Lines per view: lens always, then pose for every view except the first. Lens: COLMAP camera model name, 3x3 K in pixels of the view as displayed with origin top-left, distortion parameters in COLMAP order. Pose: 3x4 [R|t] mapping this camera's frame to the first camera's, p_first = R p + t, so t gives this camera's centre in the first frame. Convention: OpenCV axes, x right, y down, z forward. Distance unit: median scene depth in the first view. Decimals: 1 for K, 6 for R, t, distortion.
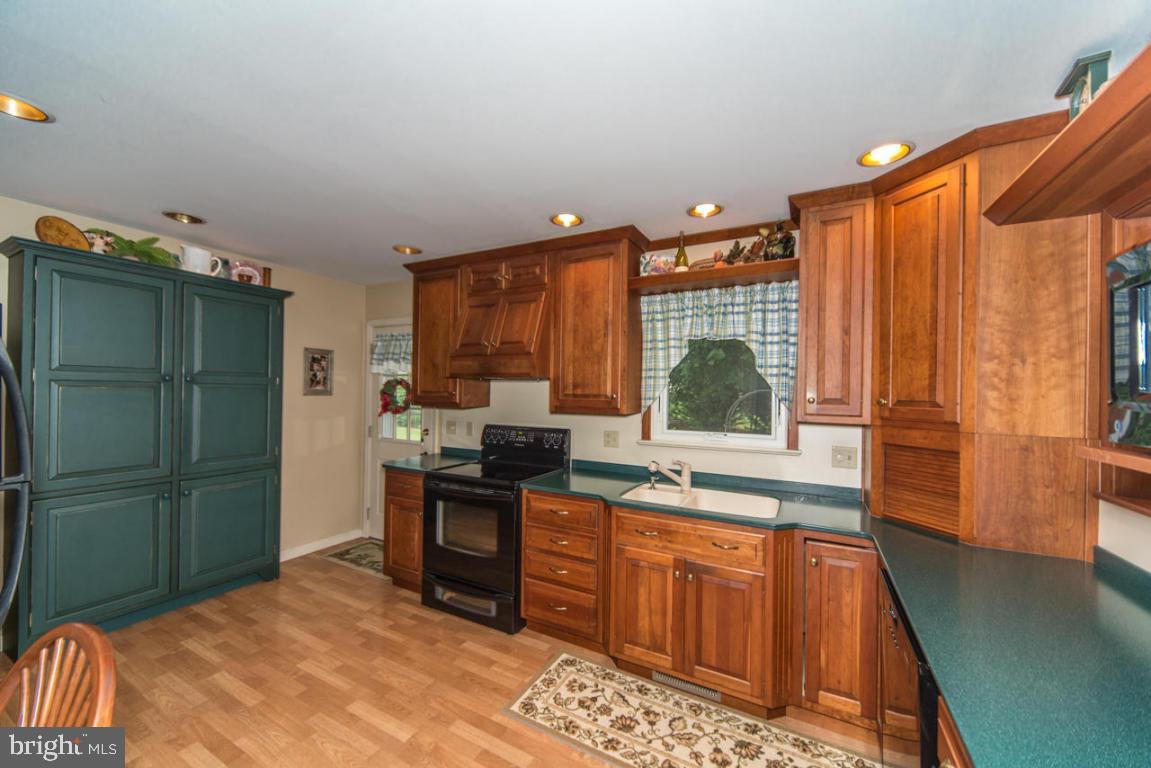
lens RADIAL K [[432.6, 0, 579.2], [0, 432.6, 390.5], [0, 0, 1]] dist [0.009316, 0.000065]
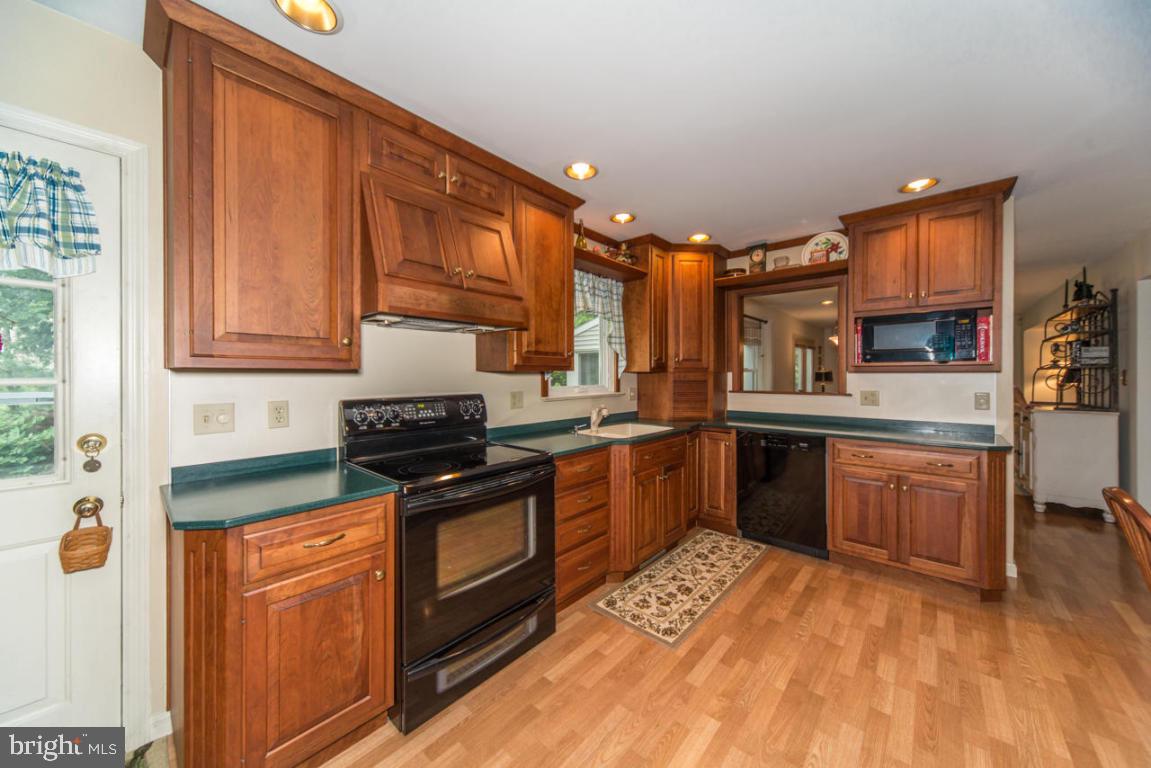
lens RADIAL K [[401.0, 0, 579.8], [0, 401.0, 377.2], [0, 0, 1]] dist [-0.001451, -0.000137]
pose [[0.232452, -0.021021, 0.972381, -0.903739], [0.003693, 0.999778, 0.020731, 0.051611], [-0.972601, -0.001228, 0.232478, 0.782308]]
